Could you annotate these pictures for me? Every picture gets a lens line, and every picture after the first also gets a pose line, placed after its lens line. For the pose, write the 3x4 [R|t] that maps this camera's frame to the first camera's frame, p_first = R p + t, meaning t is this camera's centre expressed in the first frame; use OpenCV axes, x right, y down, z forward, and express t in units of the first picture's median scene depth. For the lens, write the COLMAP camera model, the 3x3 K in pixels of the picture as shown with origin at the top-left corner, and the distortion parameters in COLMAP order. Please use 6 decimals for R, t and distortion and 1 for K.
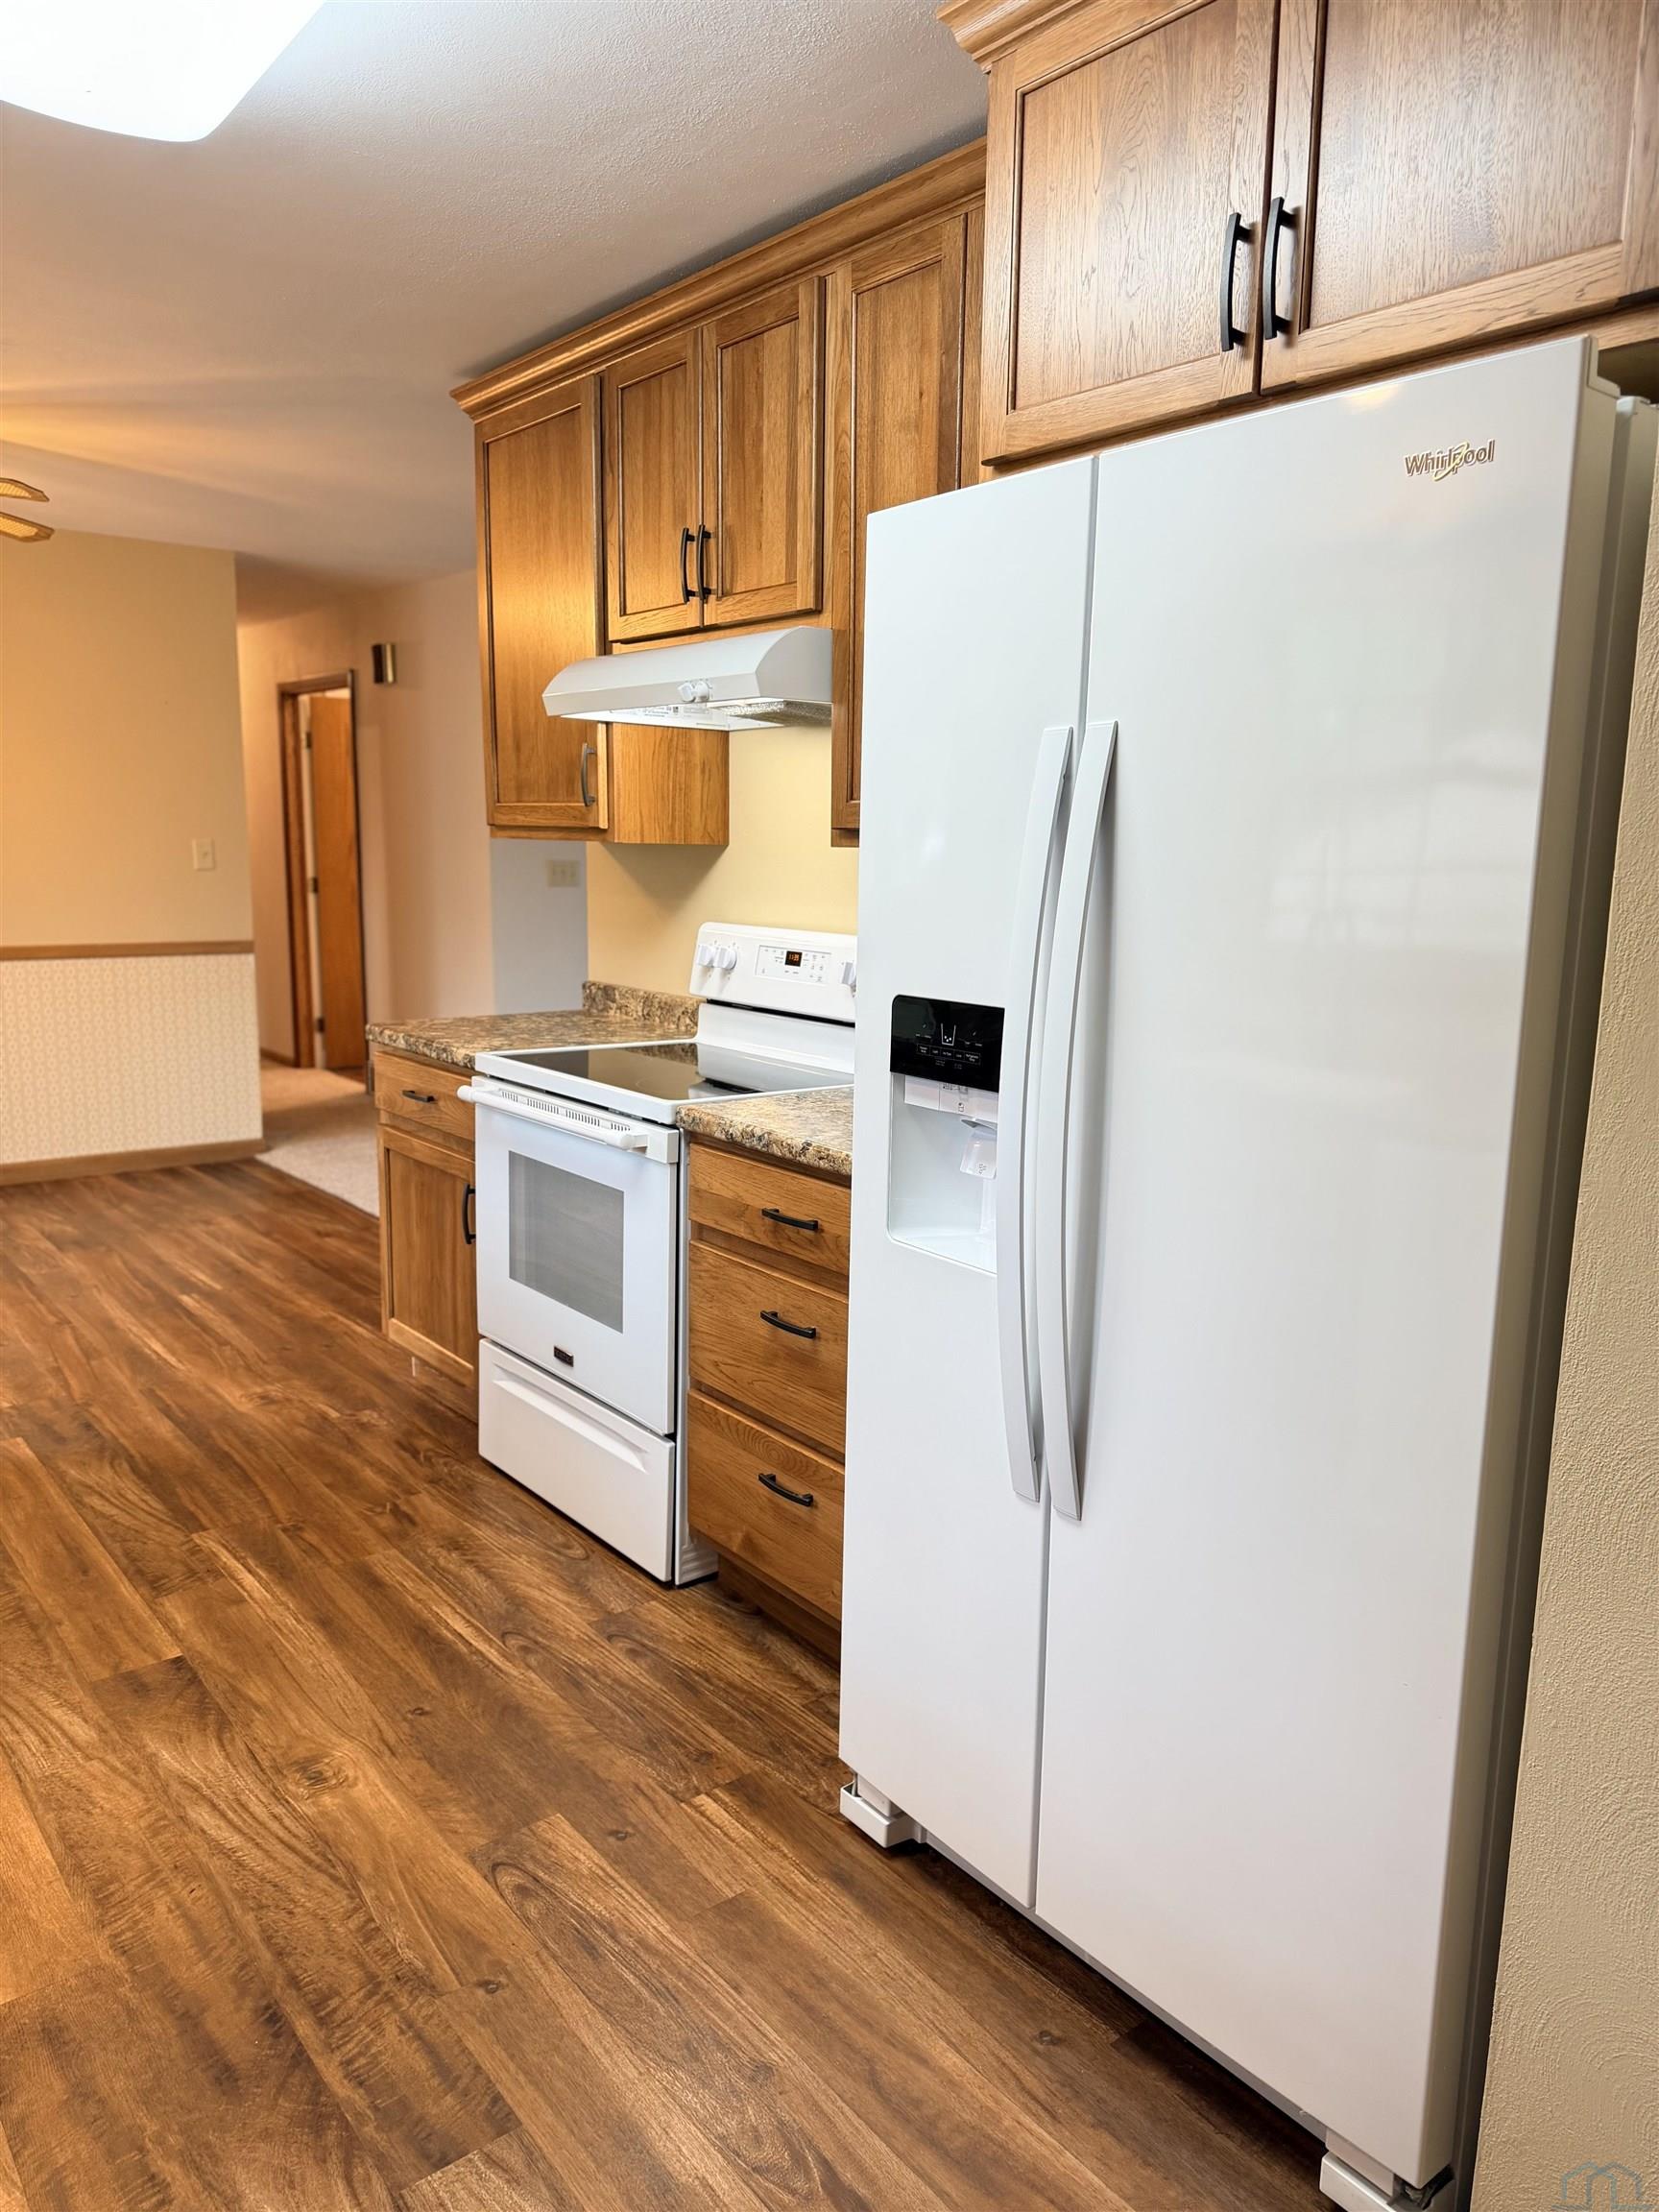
lens RADIAL K [[1556.1, 0, 829.5], [0, 1556.1, 1106.0], [0, 0, 1]] dist [0.005217, -0.010463]
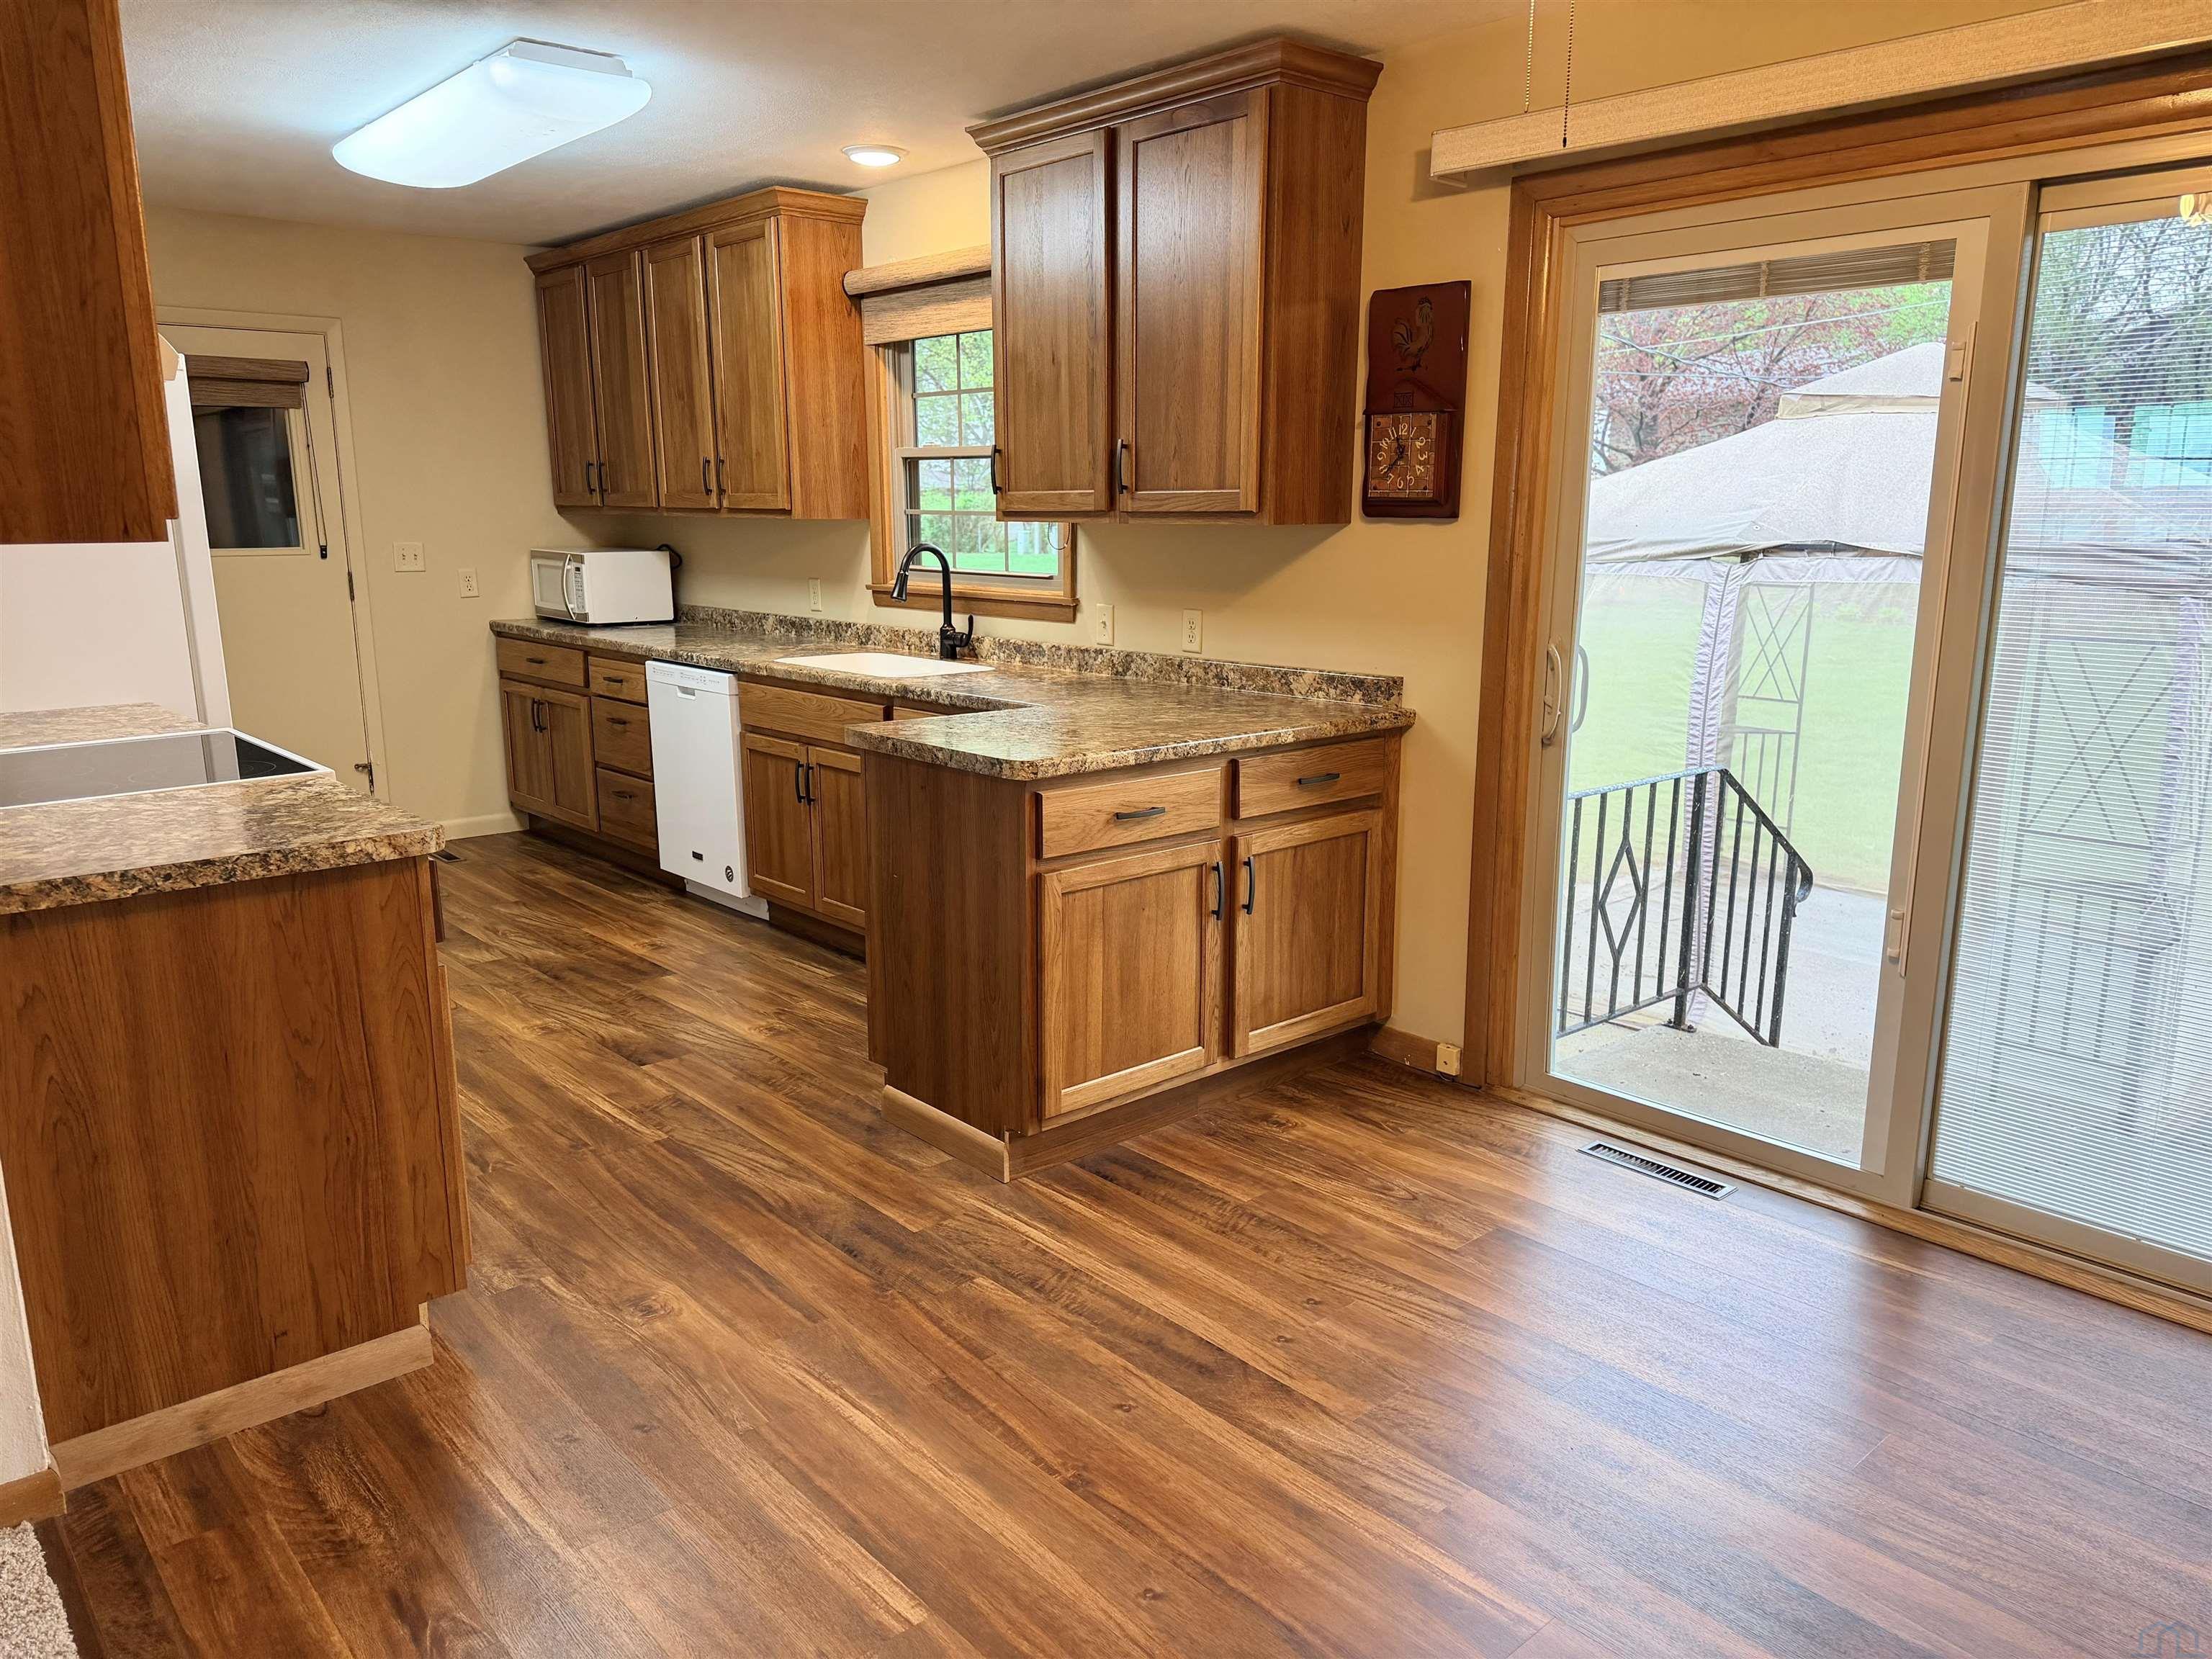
lens RADIAL K [[1556.1, 0, 1106.0], [0, 1556.1, 829.5], [0, 0, 1]] dist [0.005217, -0.010463]
pose [[-0.998302, 0.004662, -0.058070, -0.702059], [-0.018463, 0.920087, 0.391279, -0.408436], [0.055253, 0.391686, -0.918438, 2.088329]]
